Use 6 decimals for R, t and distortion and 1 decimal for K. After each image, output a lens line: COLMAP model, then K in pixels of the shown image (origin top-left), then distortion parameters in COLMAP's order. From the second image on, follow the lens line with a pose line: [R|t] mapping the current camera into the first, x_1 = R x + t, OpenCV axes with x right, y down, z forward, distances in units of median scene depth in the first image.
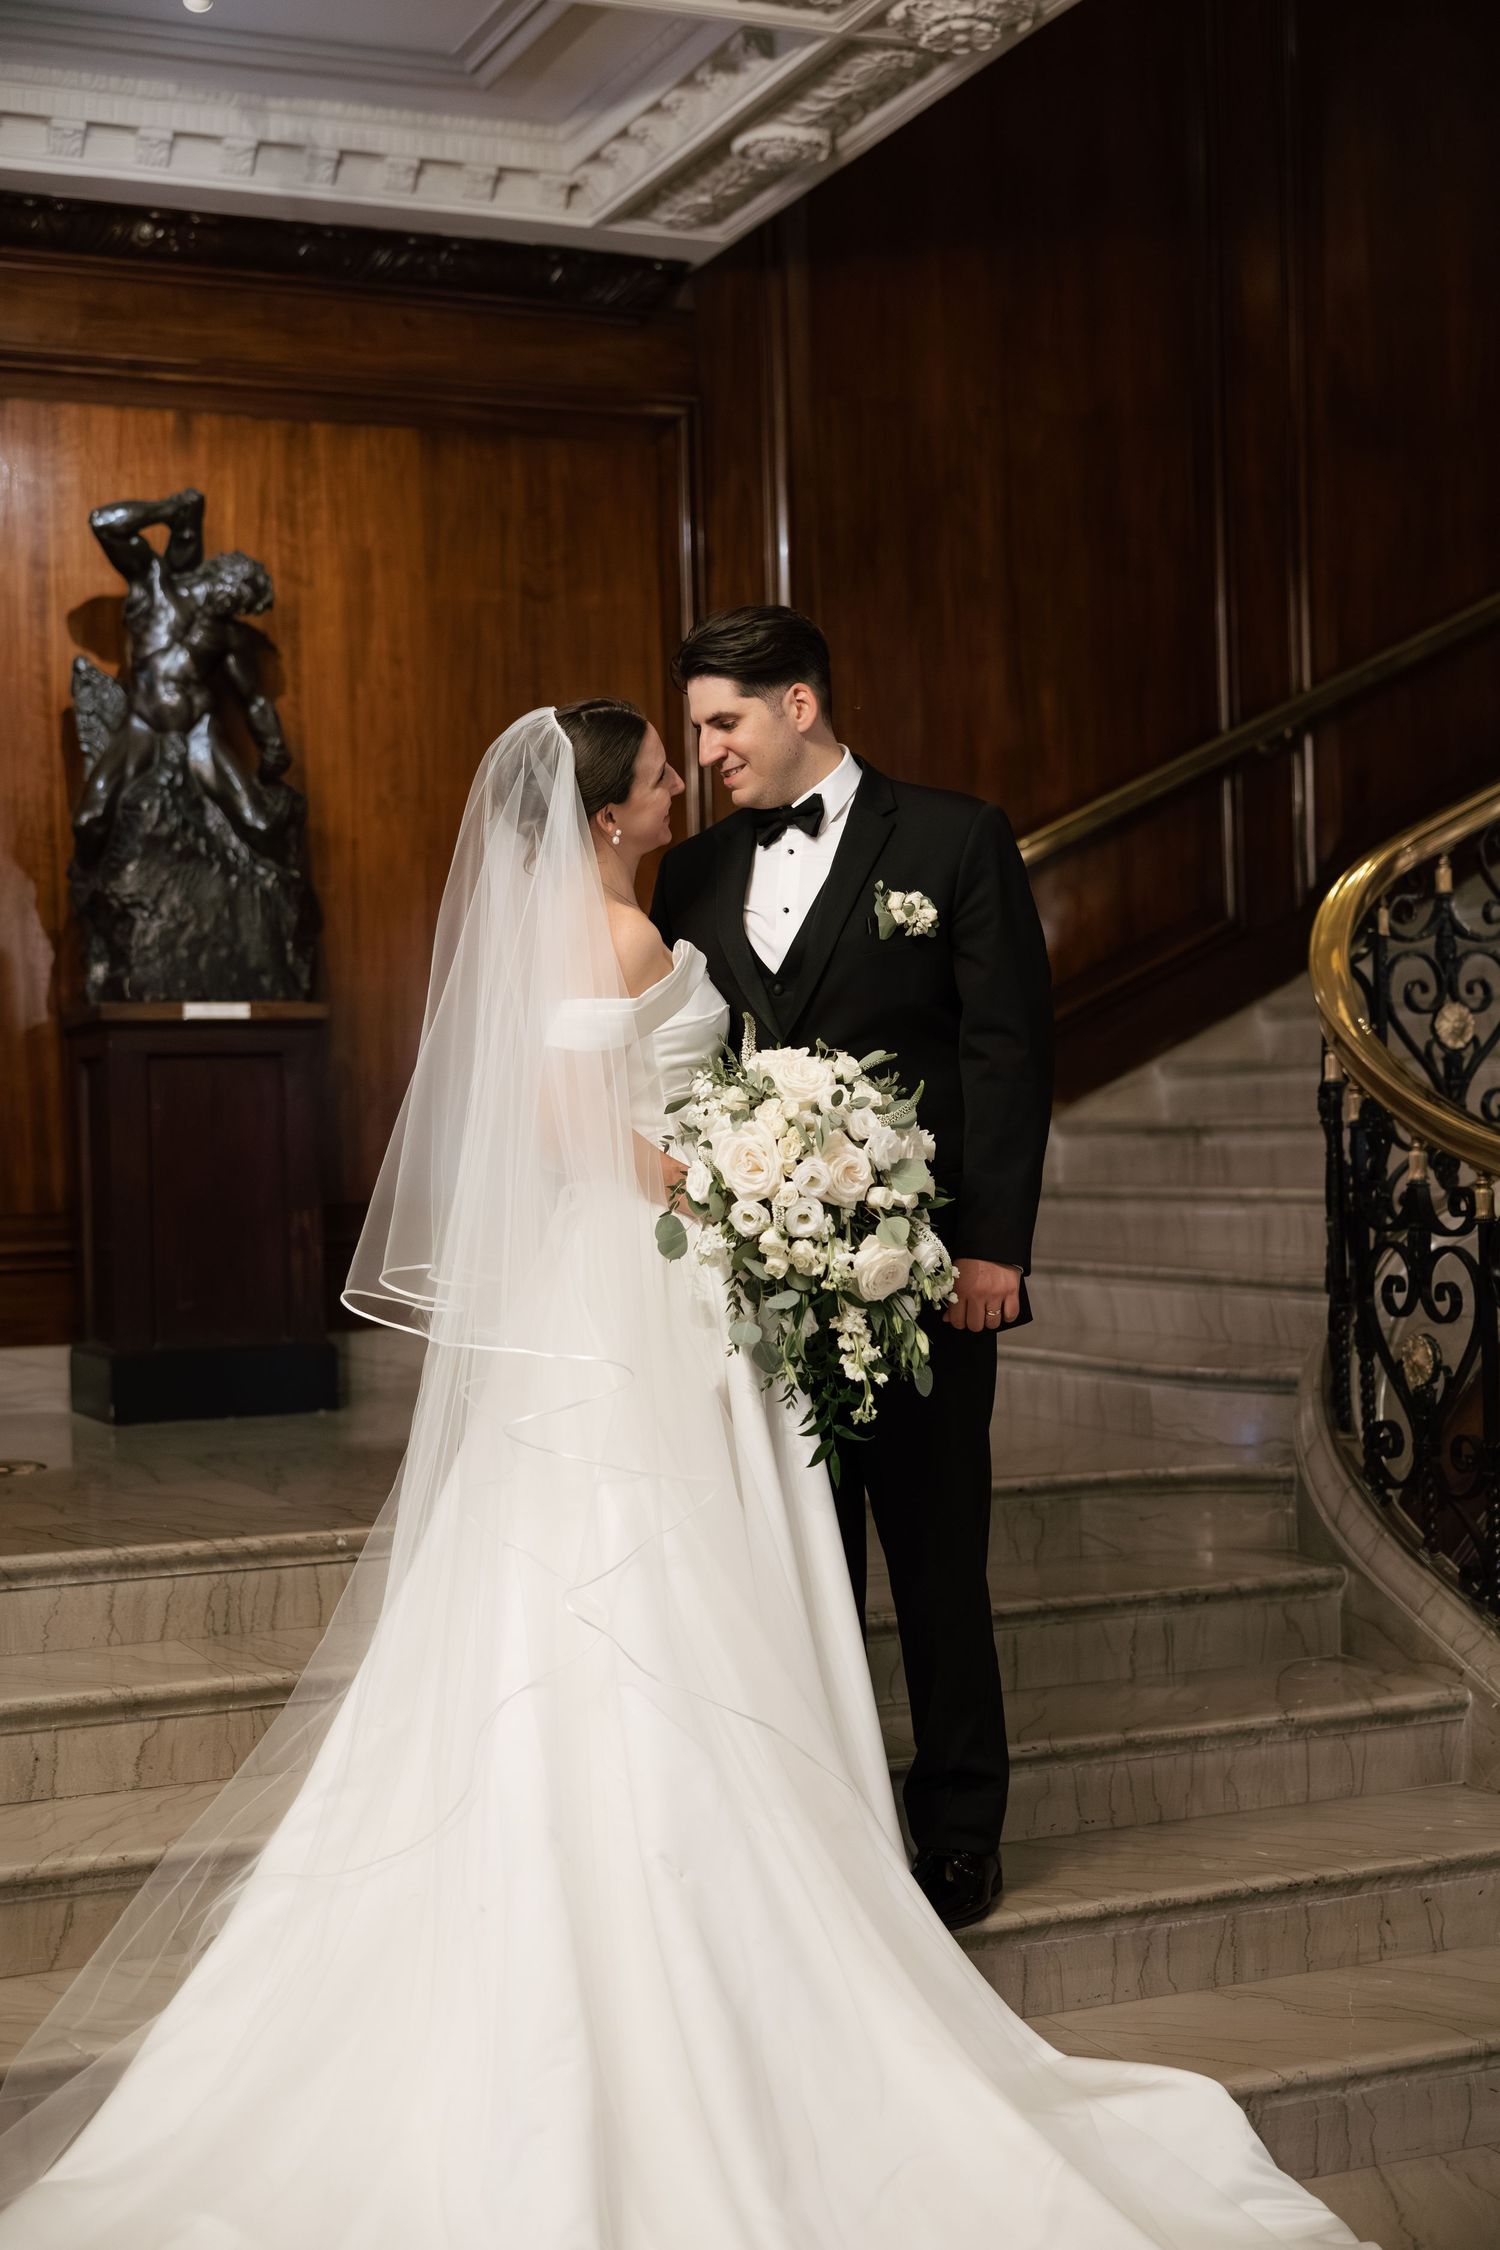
lens RADIAL K [[3024.5, 0, 742.3], [0, 3024.5, 1114.9], [0, 0, 1]] dist [0.012344, 0.000000]
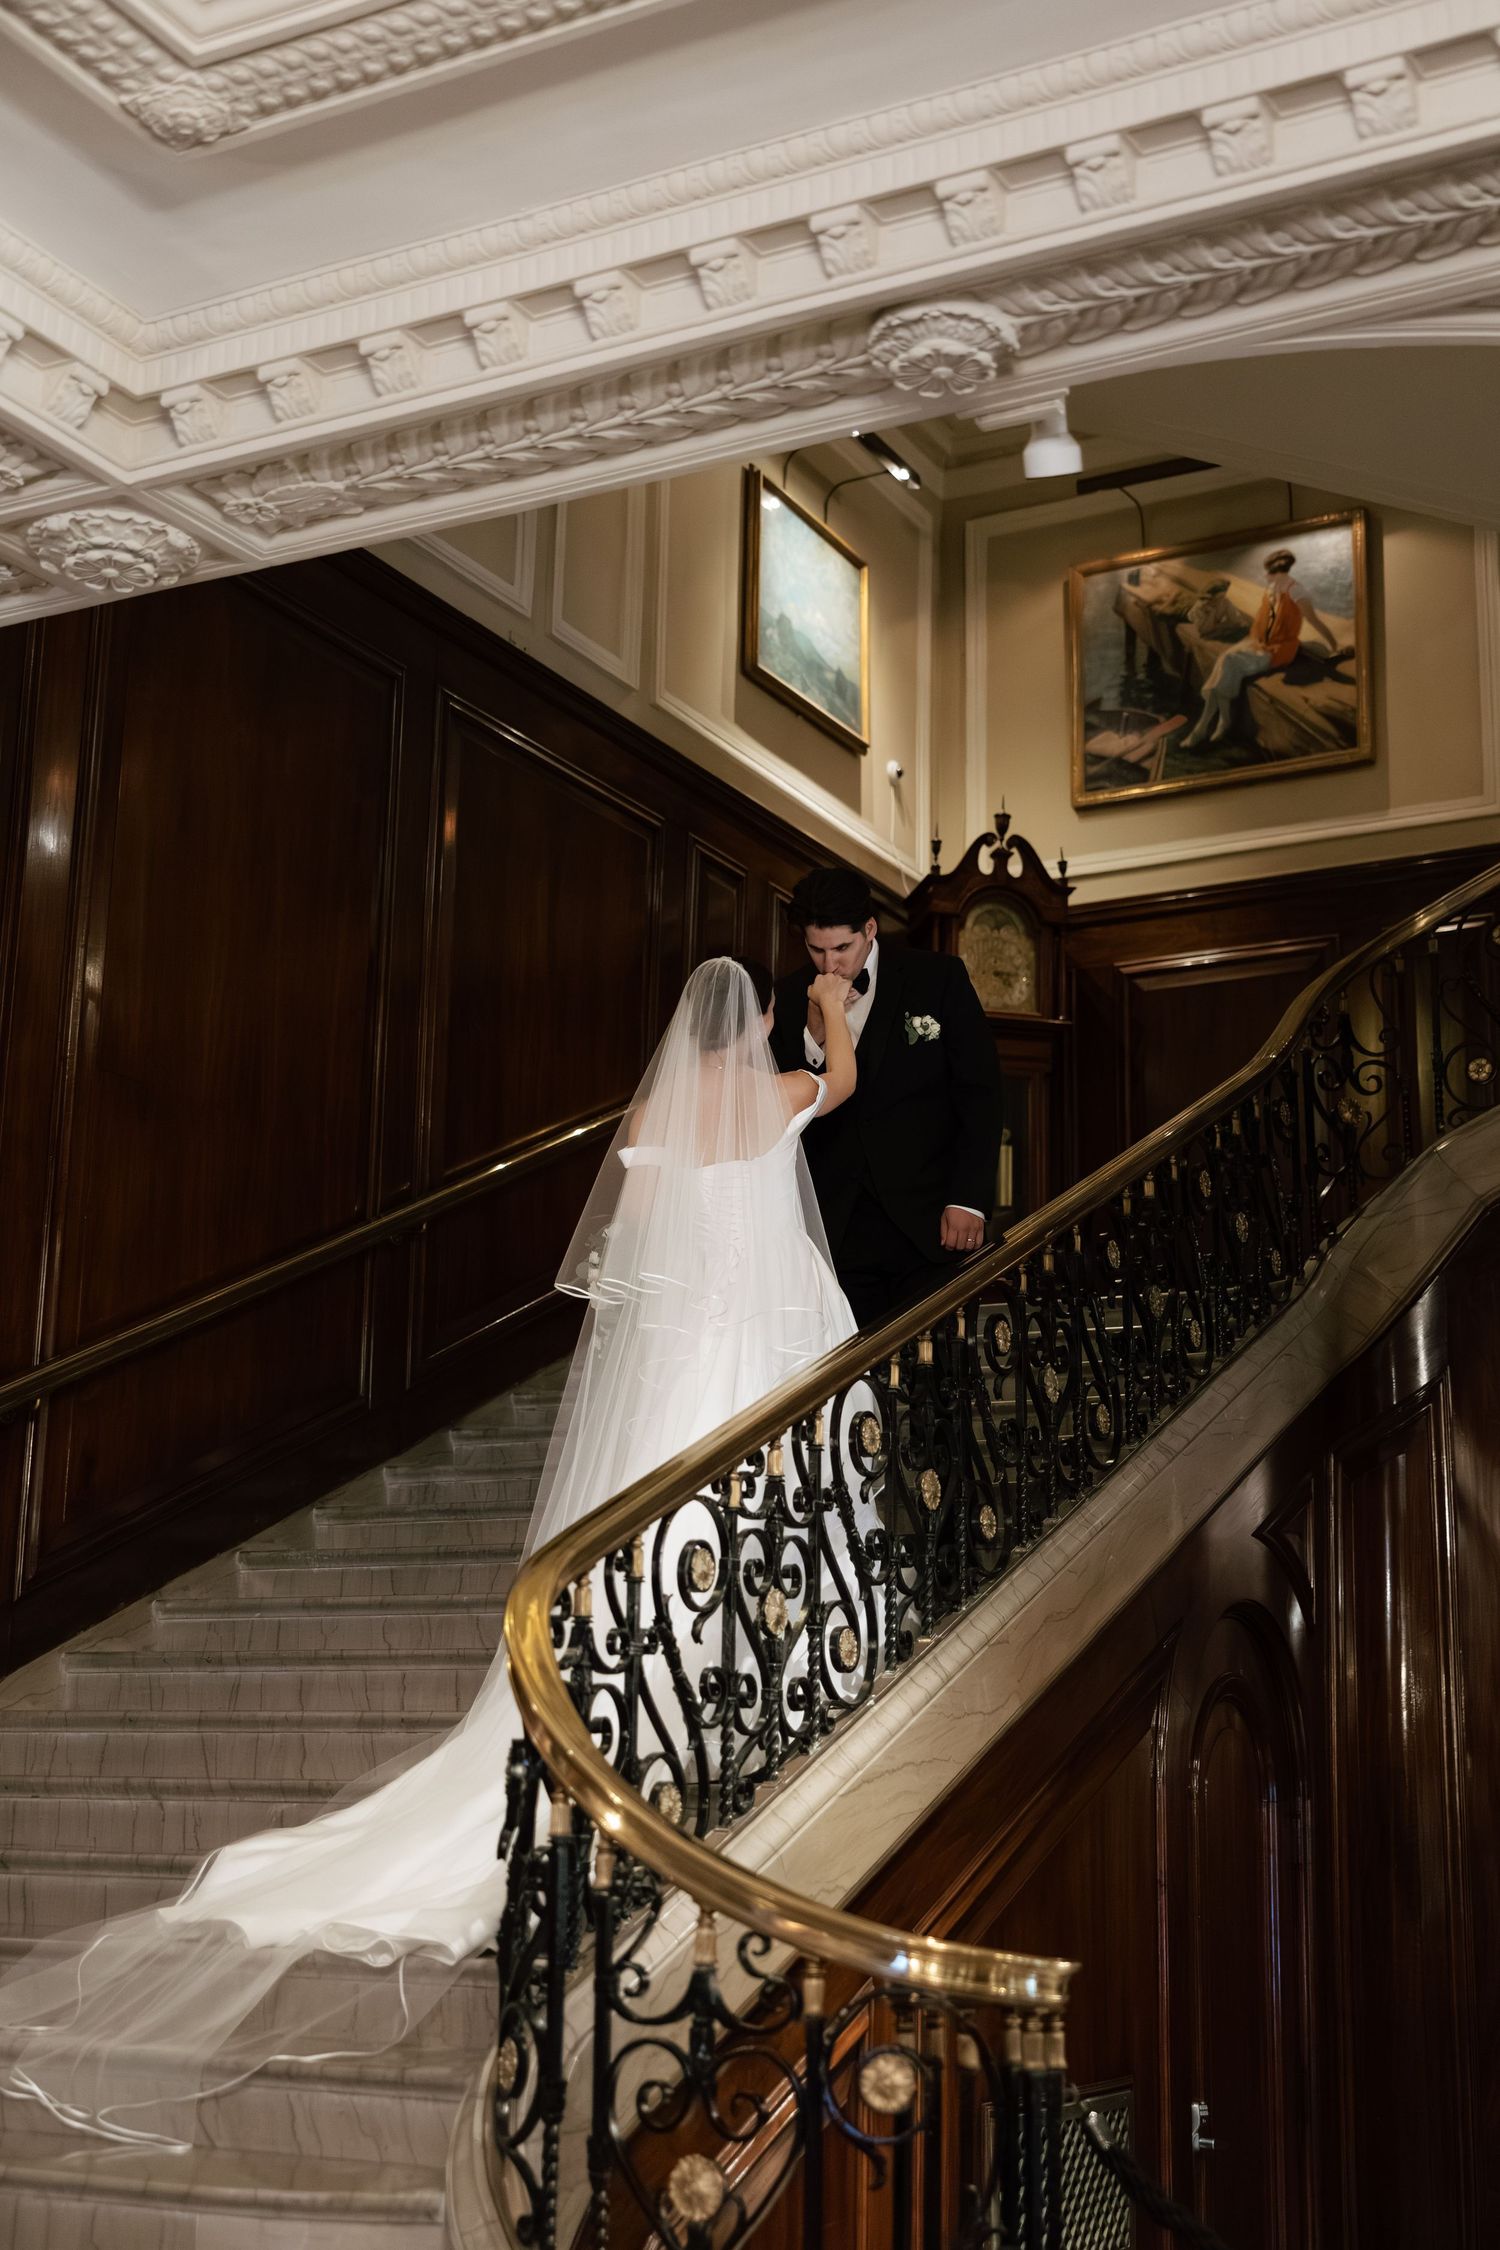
lens RADIAL K [[2907.8, 0, 753.0], [0, 2907.8, 1126.2], [0, 0, 1]] dist [0.015057, 0.000000]
pose [[0.787074, 0.182363, 0.589287, -0.216508], [-0.042946, 0.969184, -0.242567, -0.006566], [-0.615362, 0.165610, 0.770651, 0.238572]]
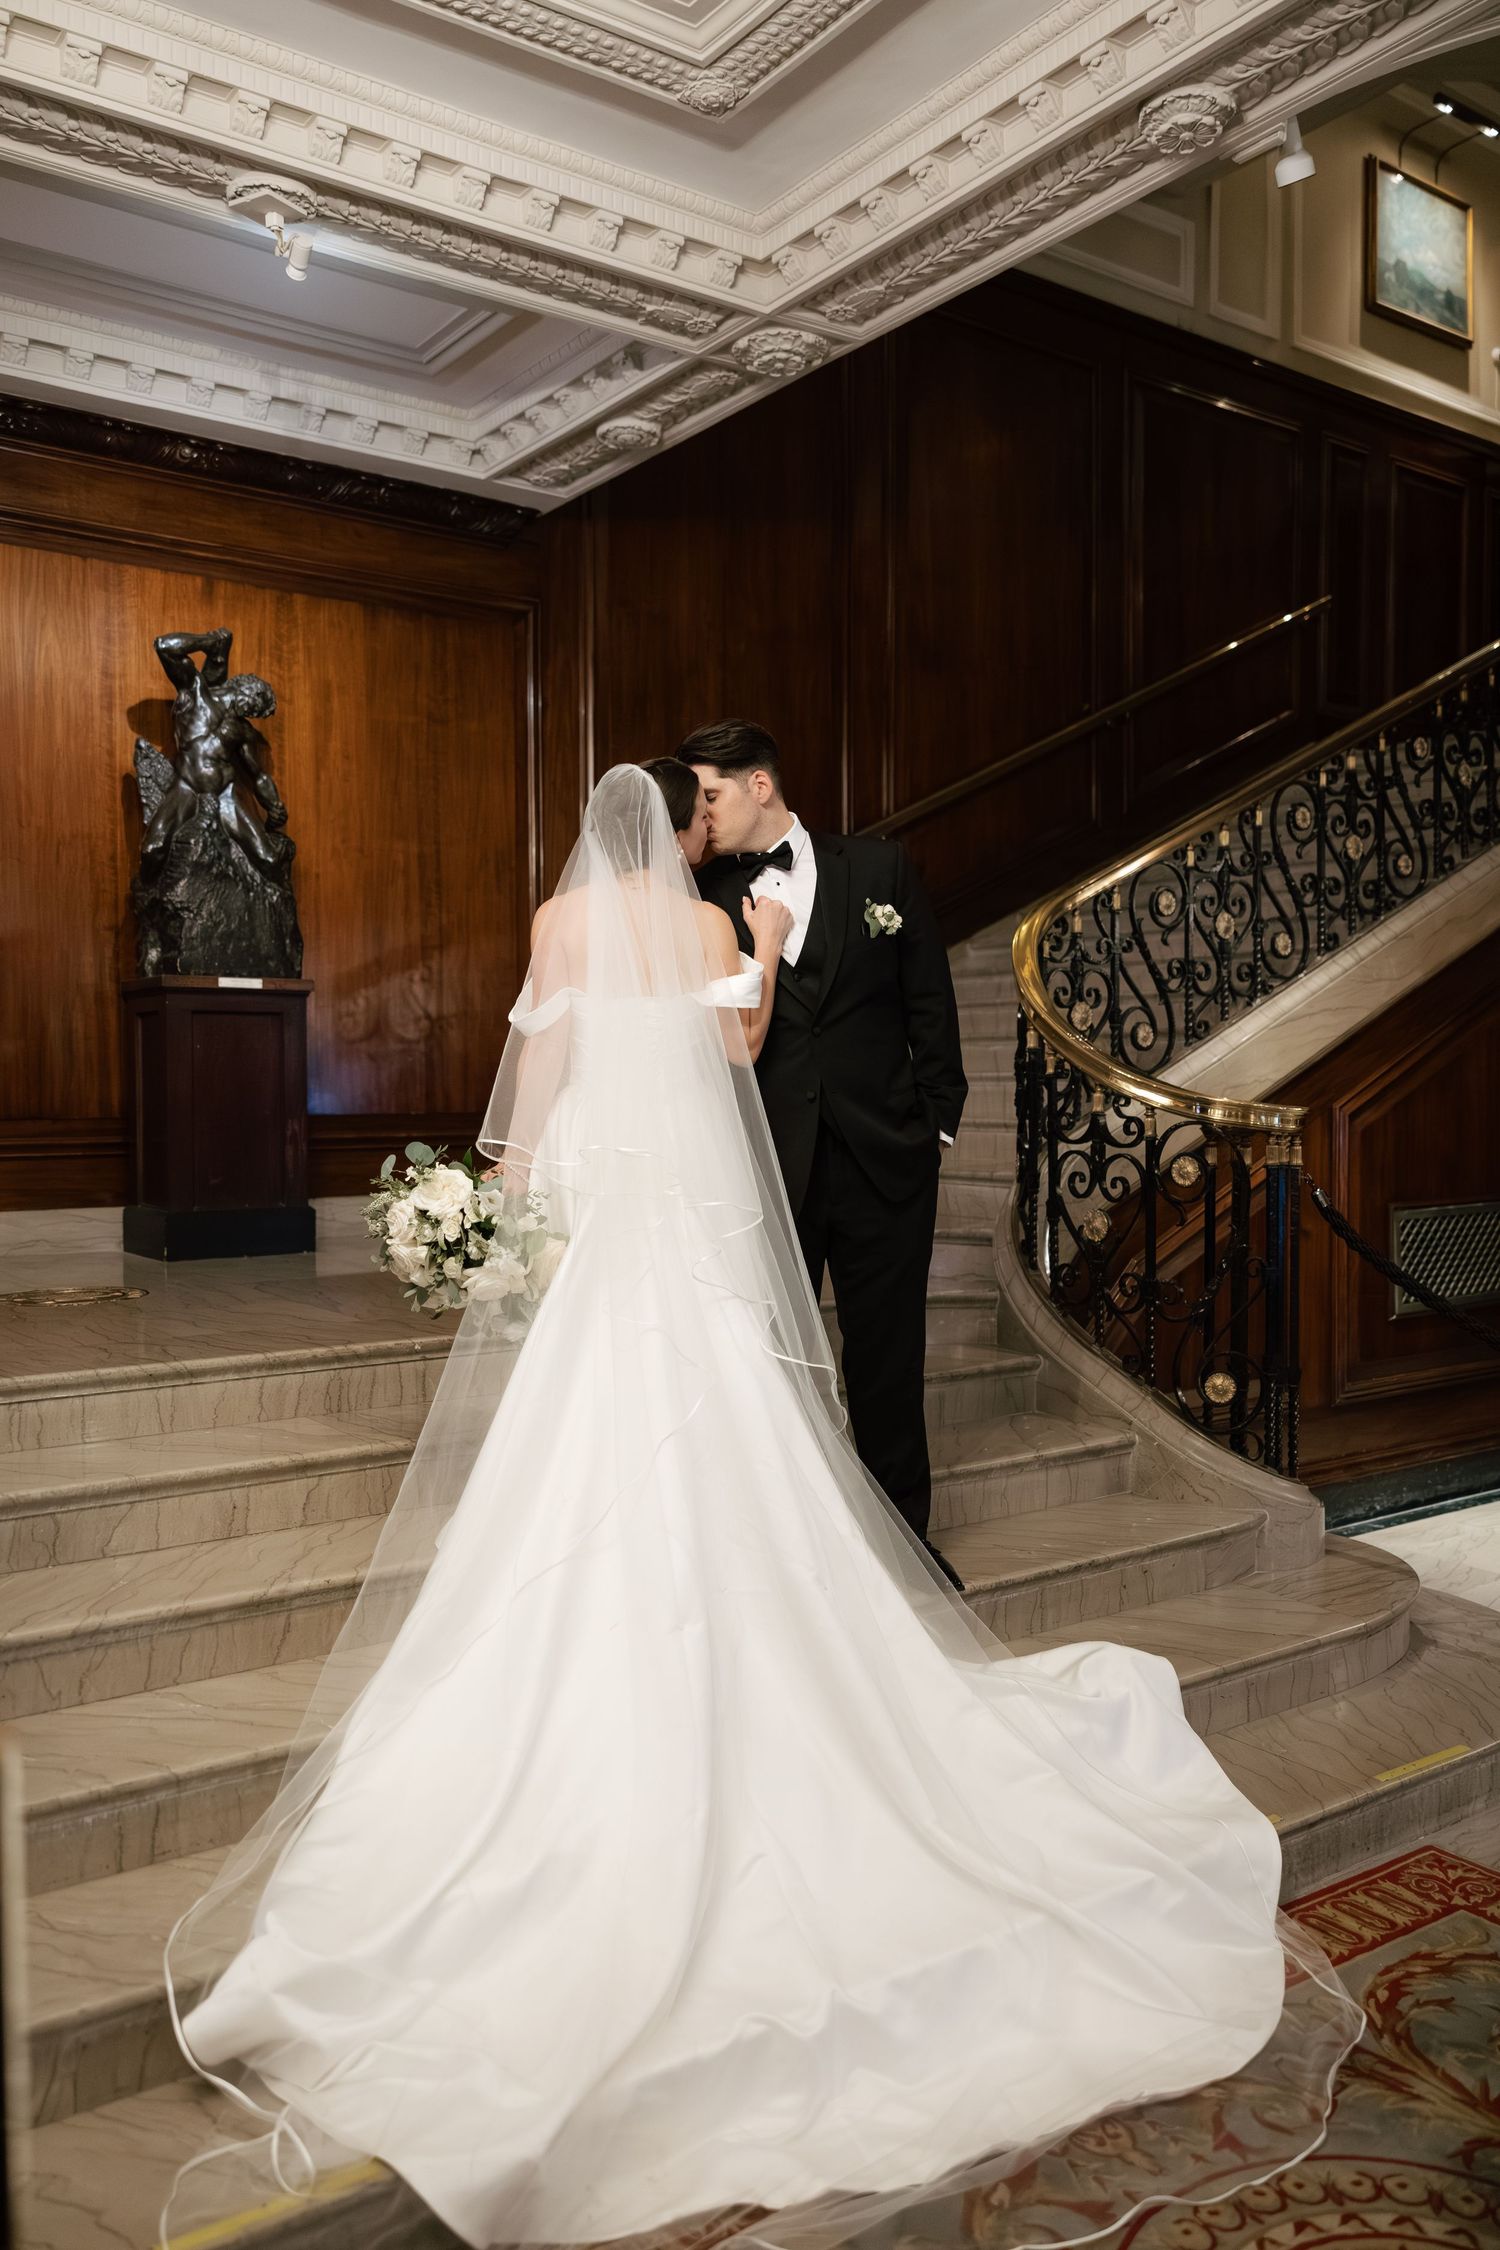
lens RADIAL K [[1748.9, 0, 731.7], [0, 1748.9, 1119.5], [0, 0, 1]] dist [0.018038, -0.013627]
pose [[0.978489, 0.018641, 0.205454, -0.112574], [-0.024156, 0.999411, 0.024367, 0.005840], [-0.204879, -0.028806, 0.978363, 0.107021]]
